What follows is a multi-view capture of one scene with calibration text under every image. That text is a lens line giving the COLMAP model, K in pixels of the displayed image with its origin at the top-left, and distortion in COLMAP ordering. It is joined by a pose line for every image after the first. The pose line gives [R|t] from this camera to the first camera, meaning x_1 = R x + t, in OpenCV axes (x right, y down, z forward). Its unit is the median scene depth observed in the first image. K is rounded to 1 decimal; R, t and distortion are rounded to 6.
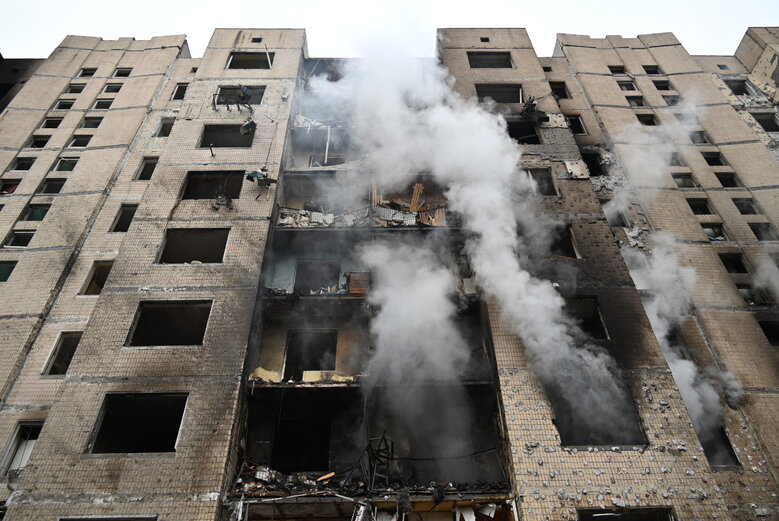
lens RADIAL K [[517.1, 0, 385.9], [0, 517.1, 264.1], [0, 0, 1]] dist [-0.003517, 0.001283]
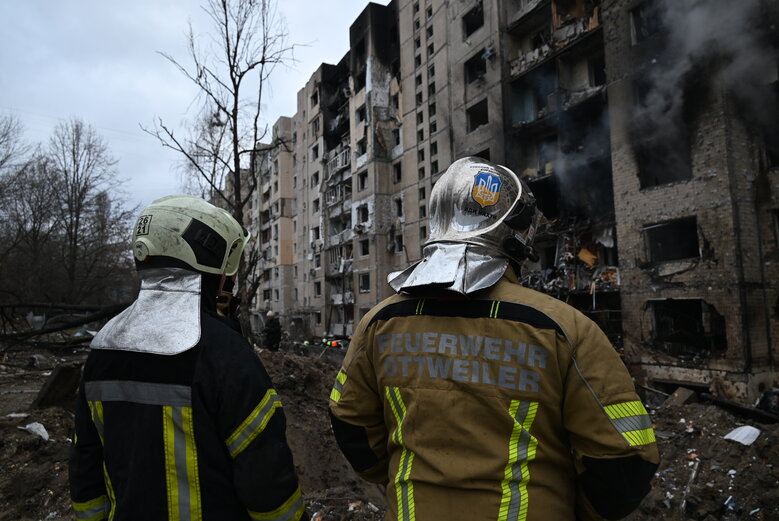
lens RADIAL K [[517.1, 0, 389.1], [0, 517.1, 258.2], [0, 0, 1]] dist [-0.003517, 0.001283]
pose [[0.453013, -0.081642, -0.887758, 1.135333], [0.594668, 0.769565, 0.232680, -0.275297], [0.664191, -0.633328, 0.397173, -0.267873]]
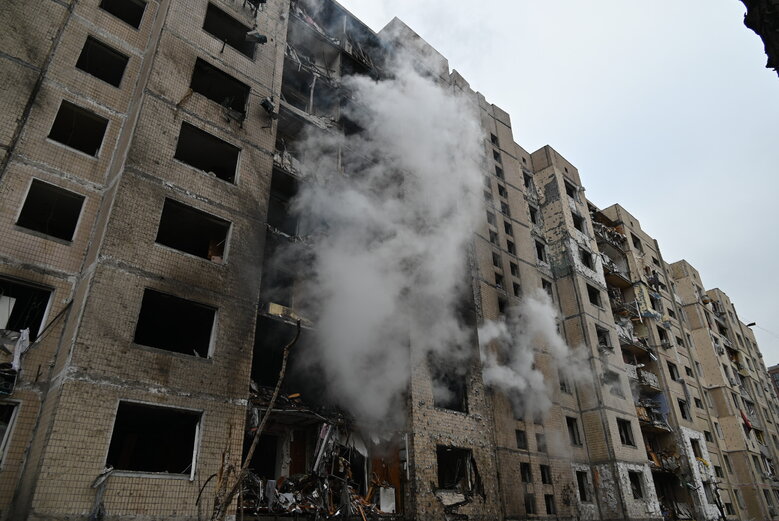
lens RADIAL K [[517.1, 0, 389.5], [0, 517.1, 263.6], [0, 0, 1]] dist [-0.003517, 0.001283]
pose [[0.726919, 0.324528, 0.605203, -0.697692], [-0.441015, 0.896152, 0.049166, -0.051199], [-0.526398, -0.302643, 0.794551, -0.058203]]
